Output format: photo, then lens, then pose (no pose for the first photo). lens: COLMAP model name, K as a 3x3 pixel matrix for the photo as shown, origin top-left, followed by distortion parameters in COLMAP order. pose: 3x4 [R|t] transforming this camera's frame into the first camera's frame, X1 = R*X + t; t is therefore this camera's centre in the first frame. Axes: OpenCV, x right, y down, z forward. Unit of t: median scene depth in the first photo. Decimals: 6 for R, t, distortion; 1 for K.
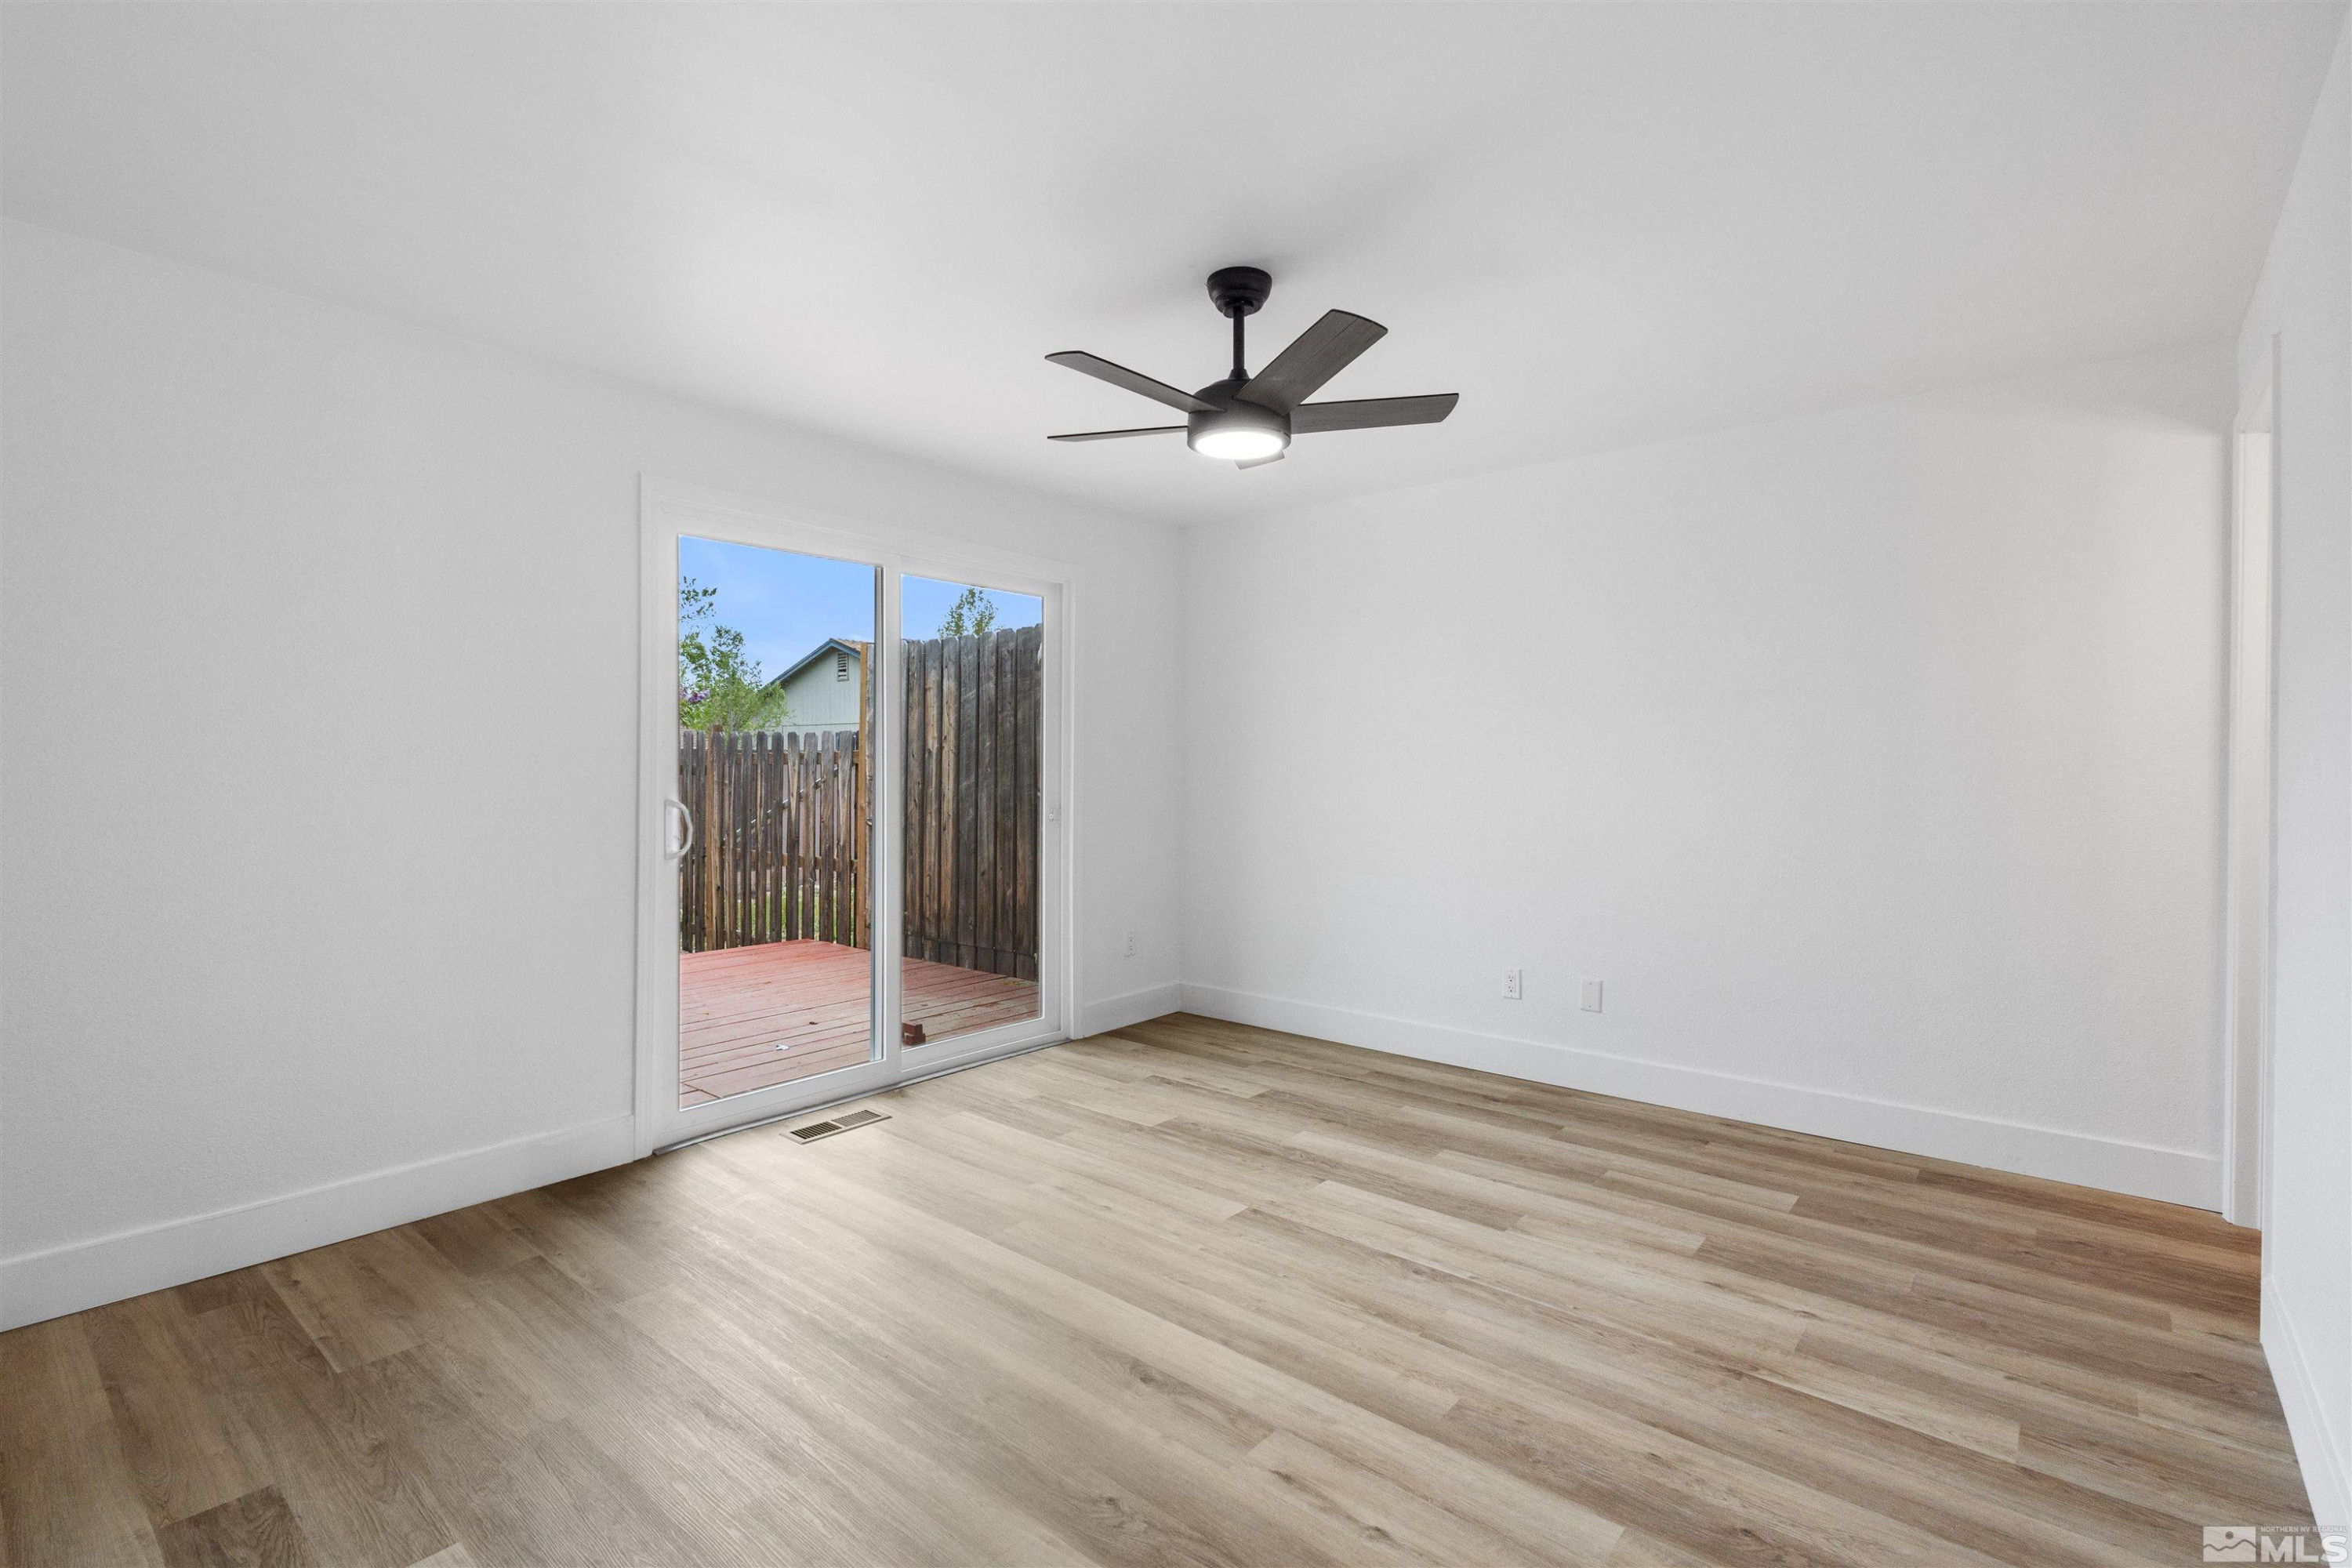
lens RADIAL K [[1078.3, 0, 1161.0], [0, 1078.3, 773.7], [0, 0, 1]] dist [0.005706, 0.000405]
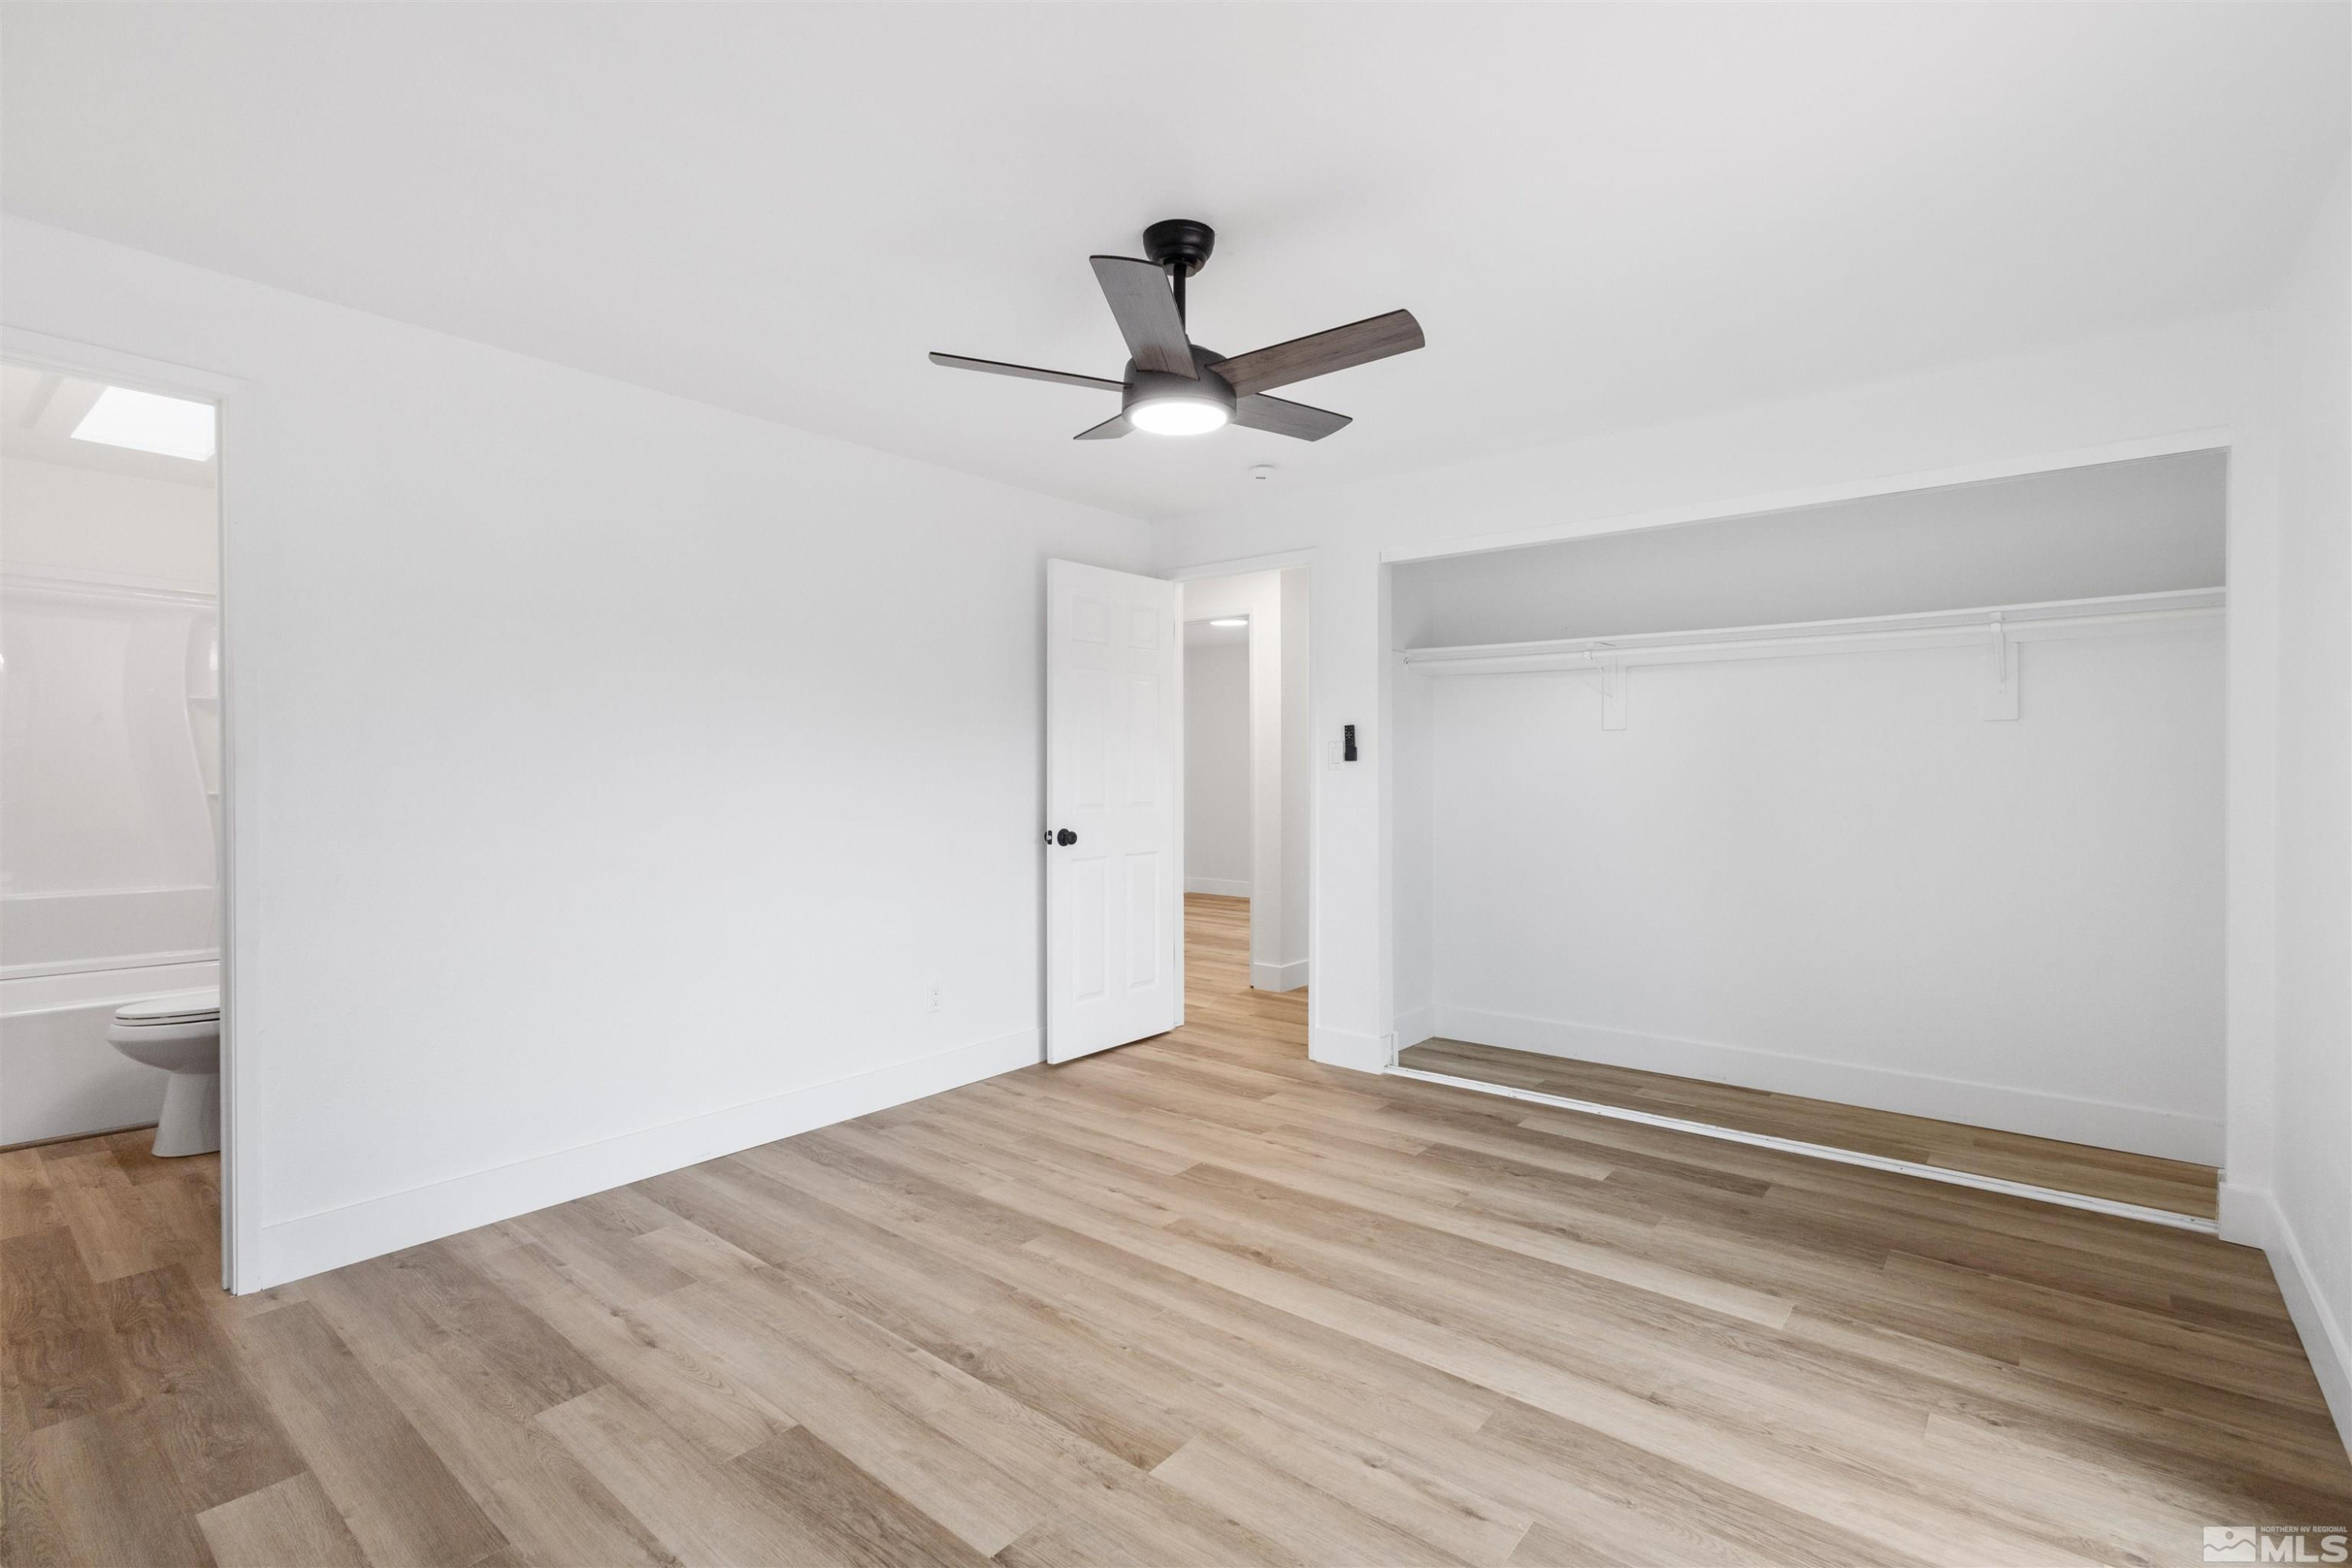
lens RADIAL K [[1078.3, 0, 1176.0], [0, 1078.3, 774.6], [0, 0, 1]] dist [0.005706, 0.000405]
pose [[-0.999754, -0.001572, -0.022108, 0.097849], [-0.001980, 0.999828, 0.018445, -0.023035], [0.022075, 0.018485, -0.999585, 1.983874]]
